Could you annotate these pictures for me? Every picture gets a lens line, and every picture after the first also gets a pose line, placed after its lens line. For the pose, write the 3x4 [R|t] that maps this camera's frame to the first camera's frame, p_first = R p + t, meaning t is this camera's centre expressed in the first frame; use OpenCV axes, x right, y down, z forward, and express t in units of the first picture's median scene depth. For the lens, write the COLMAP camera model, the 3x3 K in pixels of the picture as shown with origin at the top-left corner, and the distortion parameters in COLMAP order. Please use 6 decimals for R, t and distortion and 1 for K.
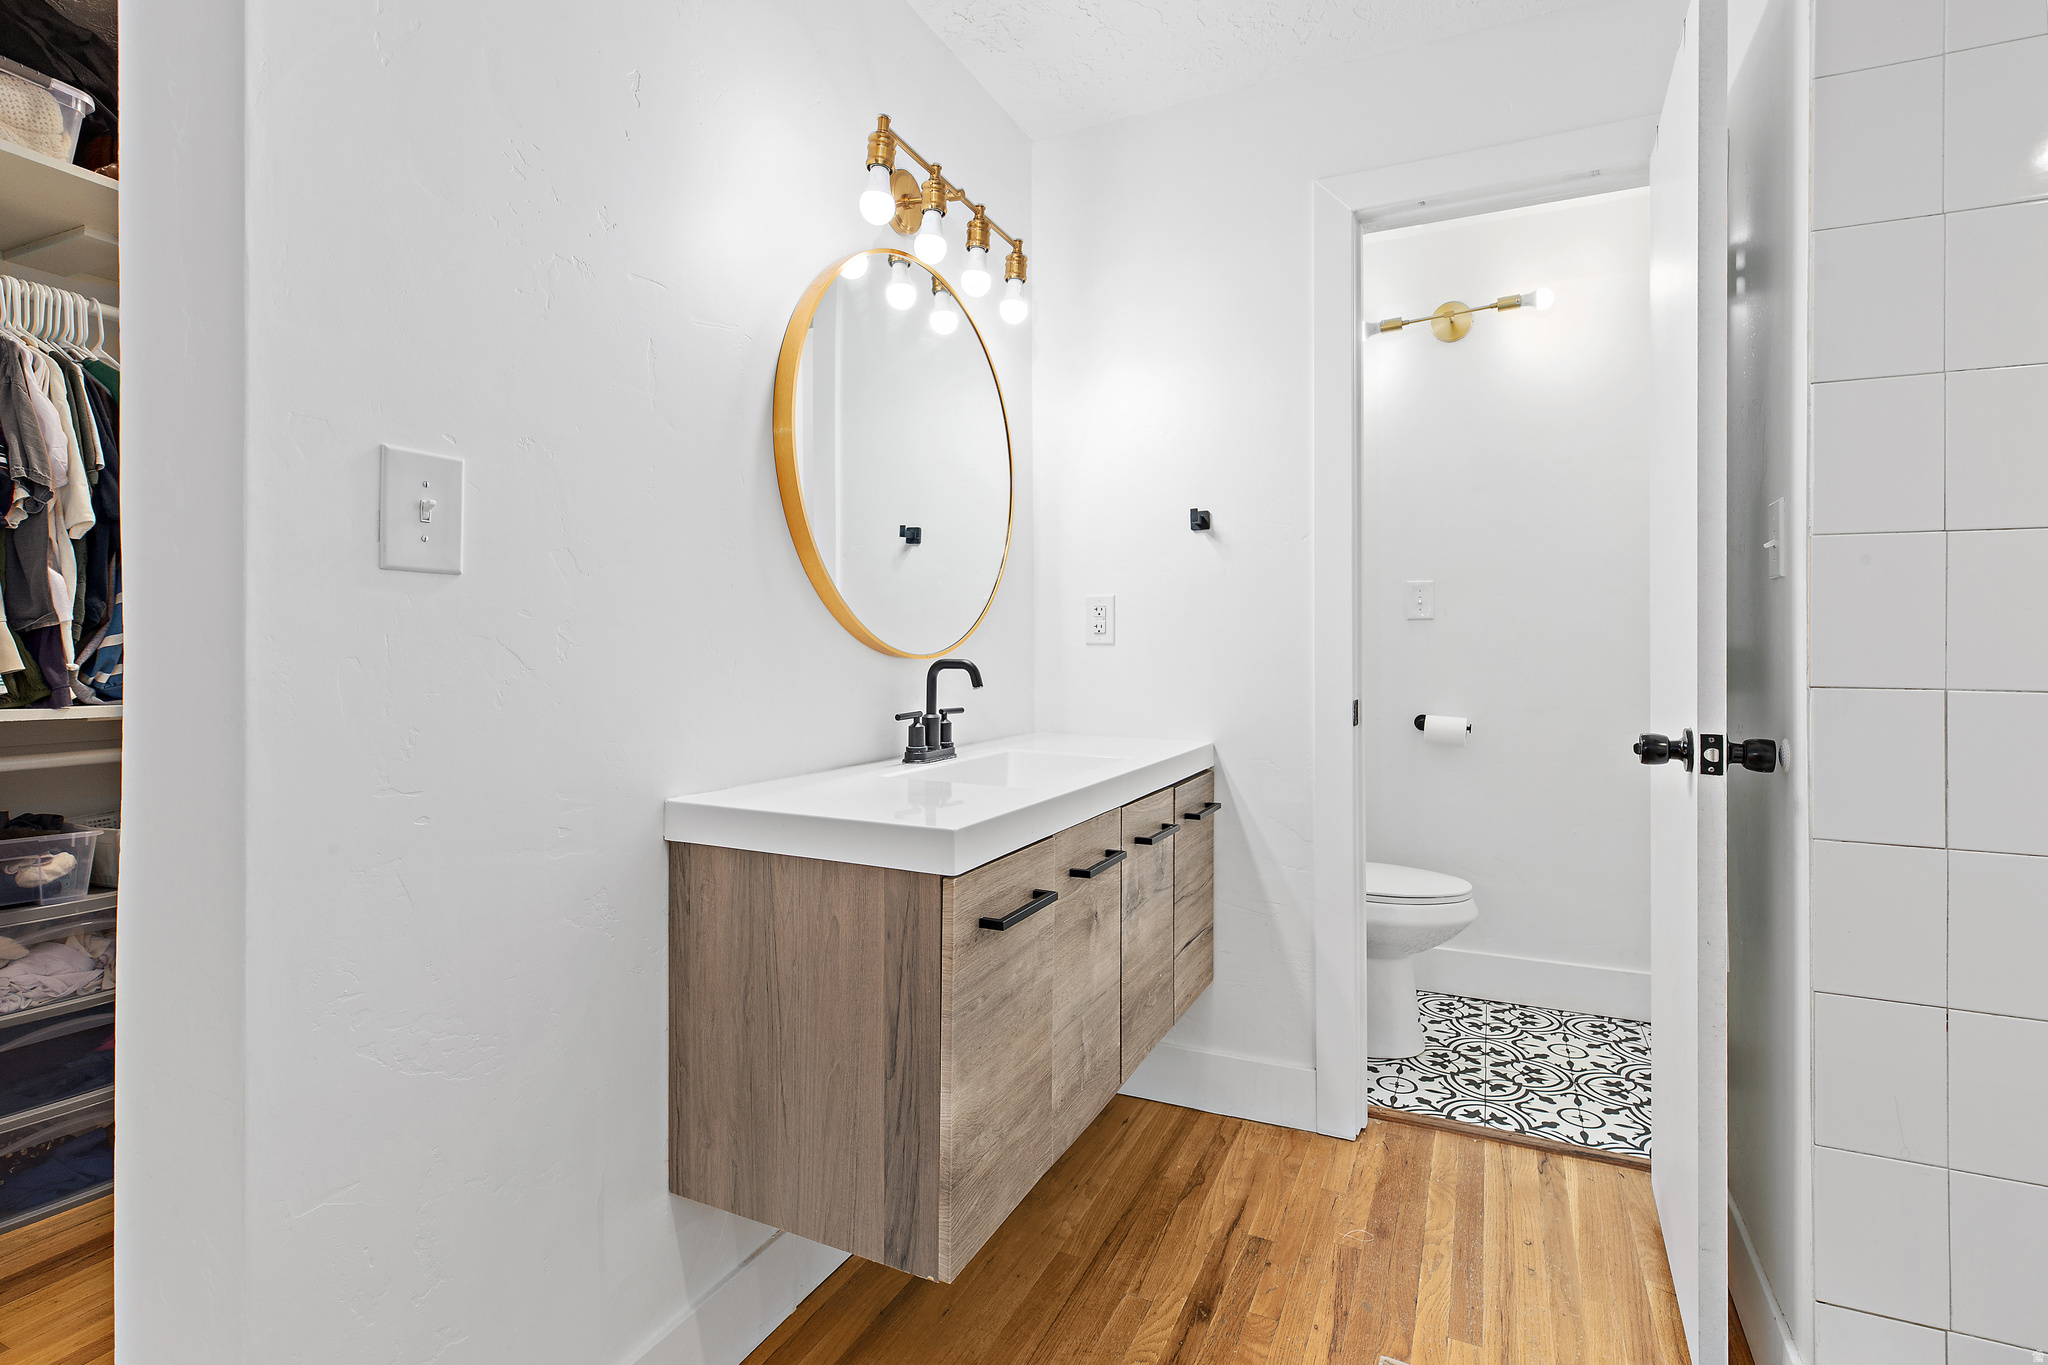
lens RADIAL K [[946.7, 0, 1070.7], [0, 946.7, 642.6], [0, 0, 1]] dist [0.002070, 0.000261]
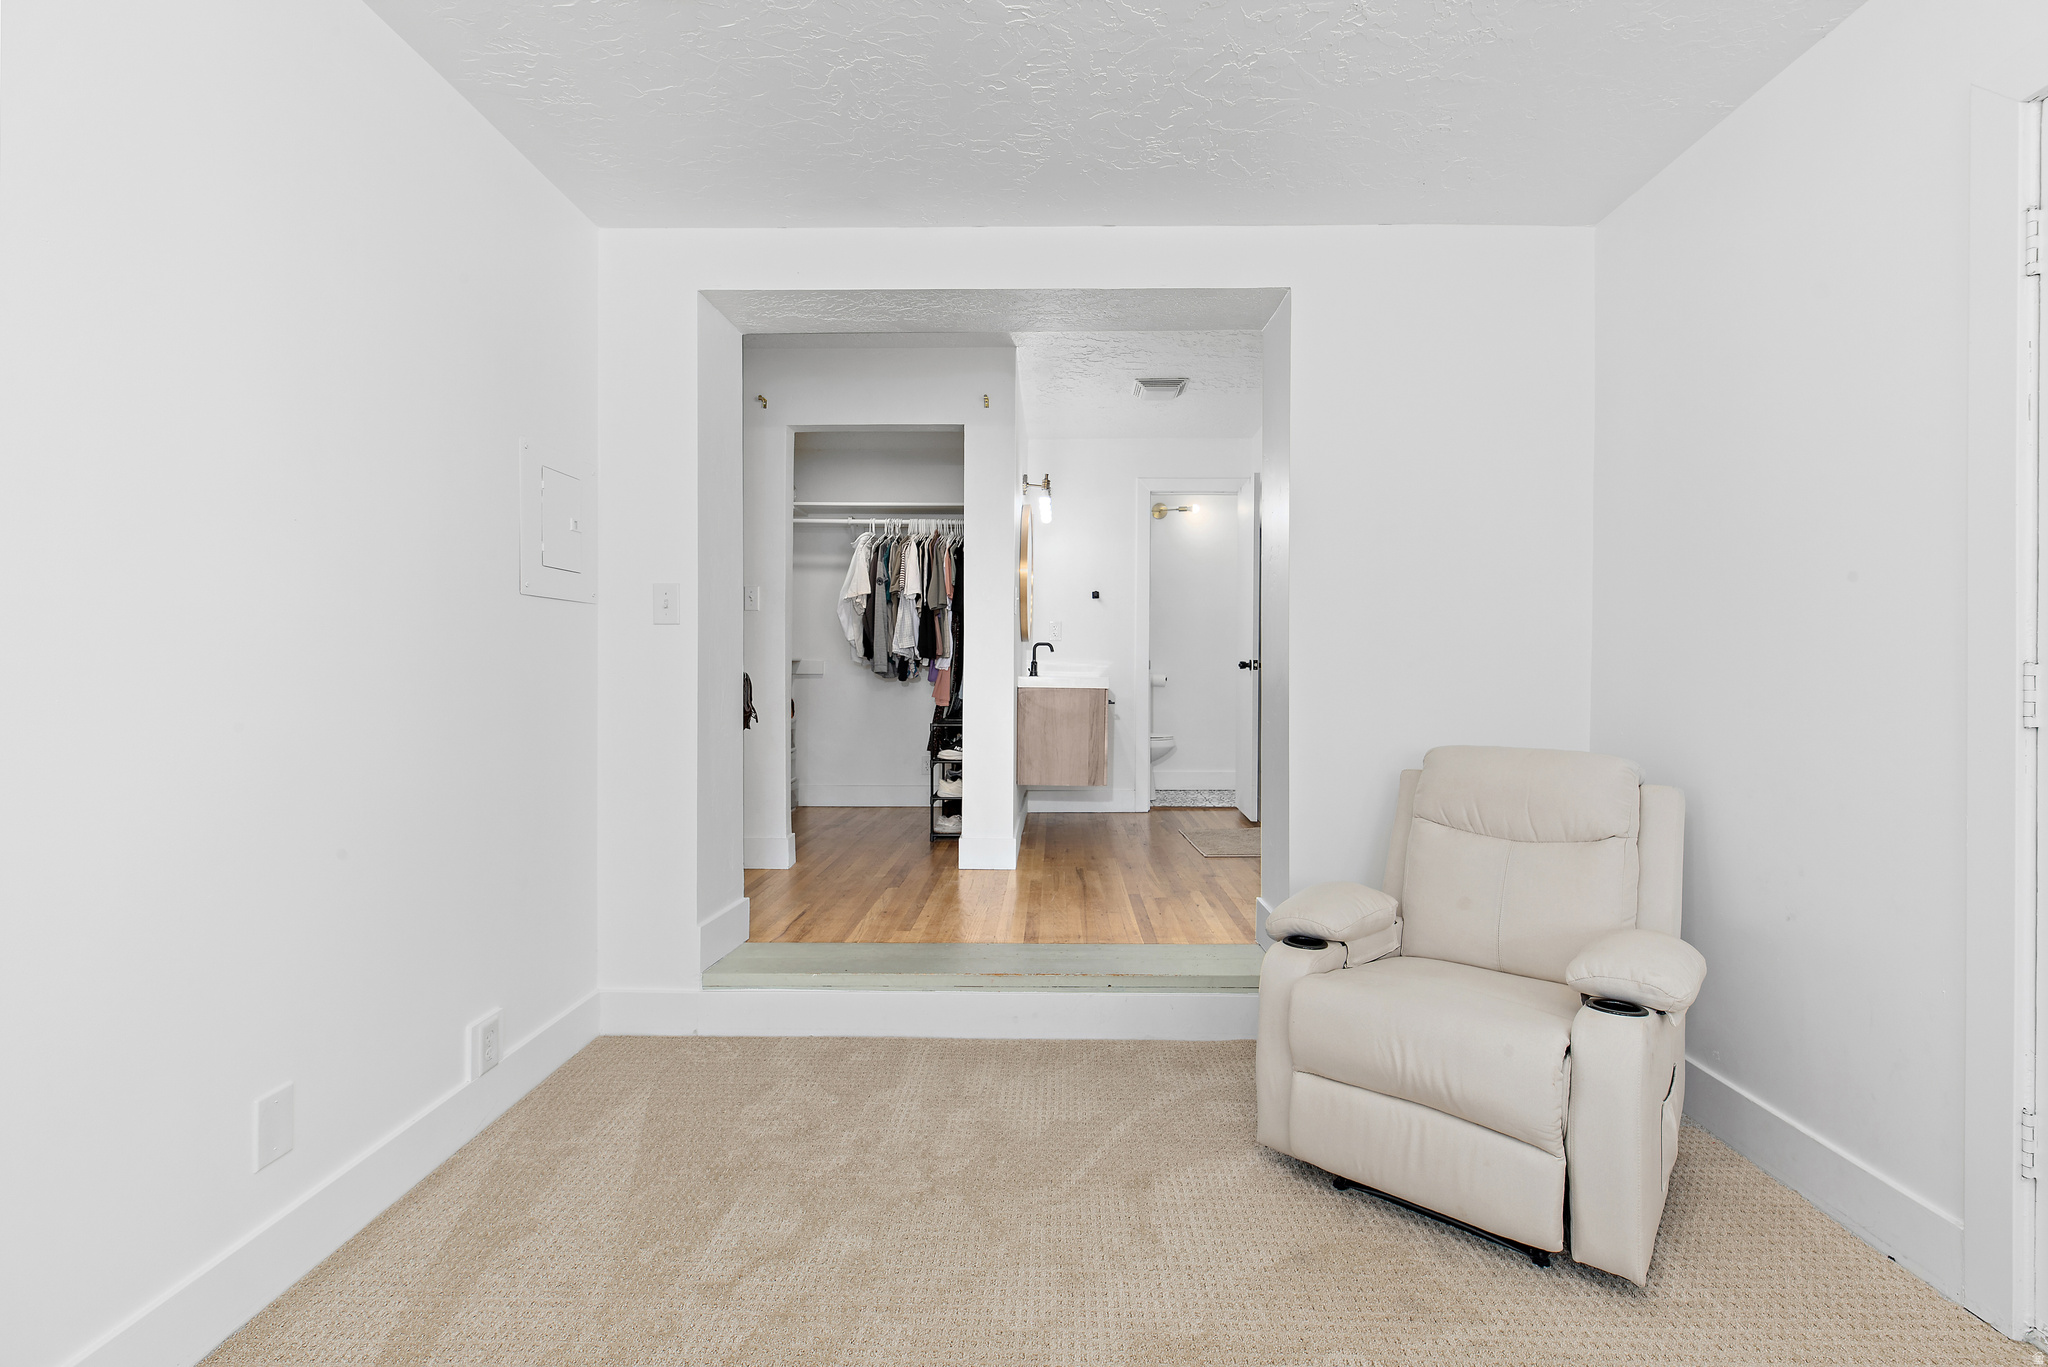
lens RADIAL K [[948.9, 0, 1053.4], [0, 948.9, 662.0], [0, 0, 1]] dist [0.000533, 0.000238]
pose [[0.916115, 0.000557, 0.400914, -1.797294], [-0.001239, 0.999998, 0.001442, 0.104430], [-0.400913, -0.001818, 0.916115, -2.459208]]
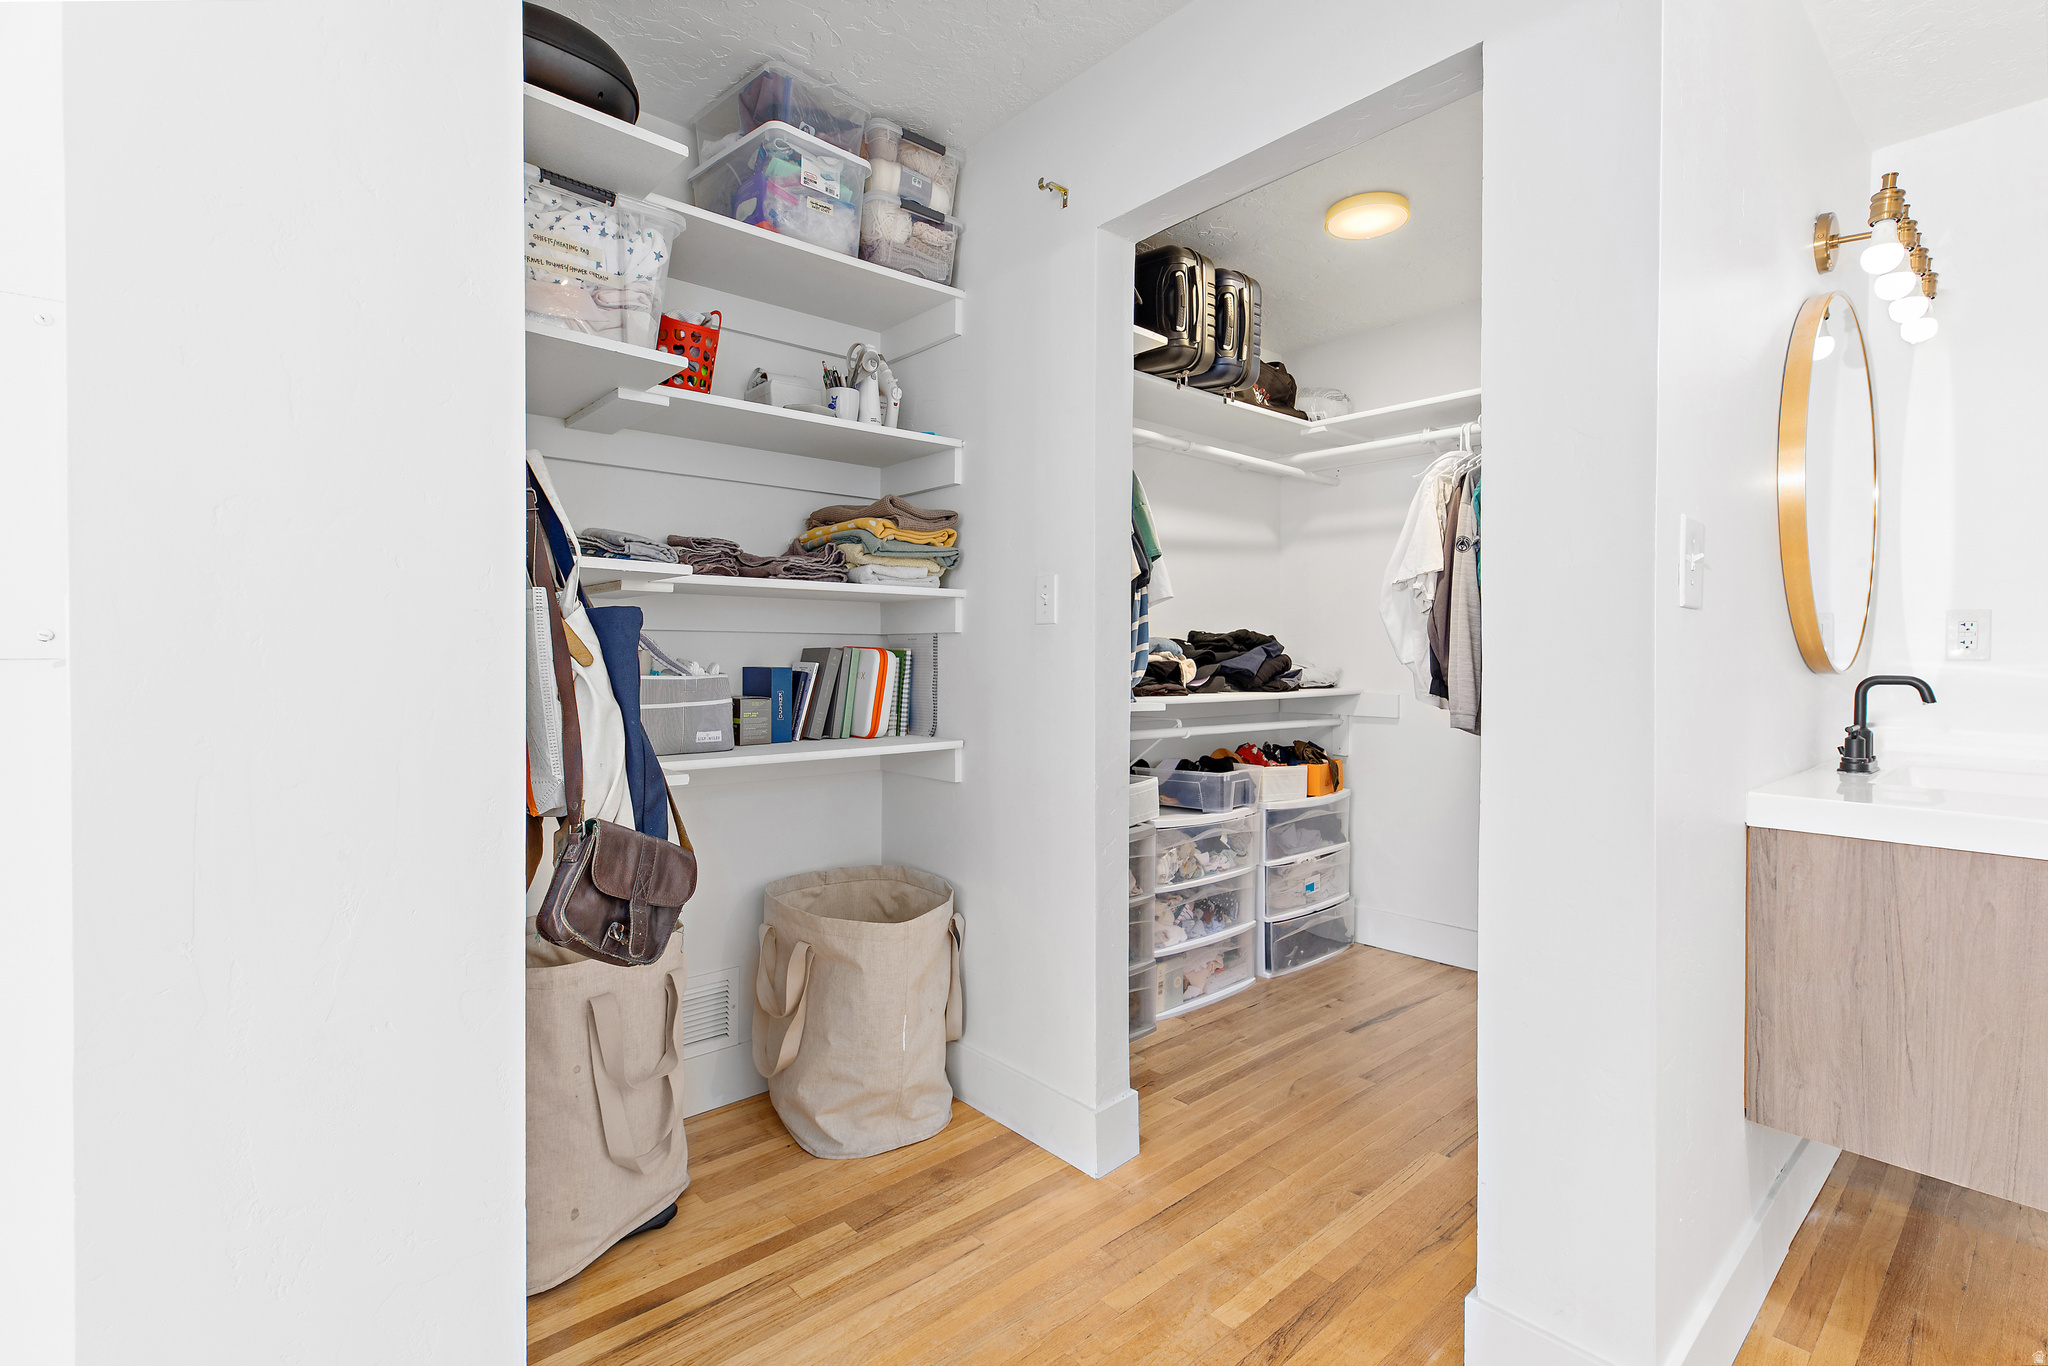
lens RADIAL K [[948.9, 0, 1053.4], [0, 948.9, 661.5], [0, 0, 1]] dist [0.000533, 0.000238]
pose [[0.915689, 0.001312, -0.401887, -0.756754], [0.001346, 0.999979, 0.006331, -0.008498], [0.401886, -0.006339, 0.915668, -0.456085]]
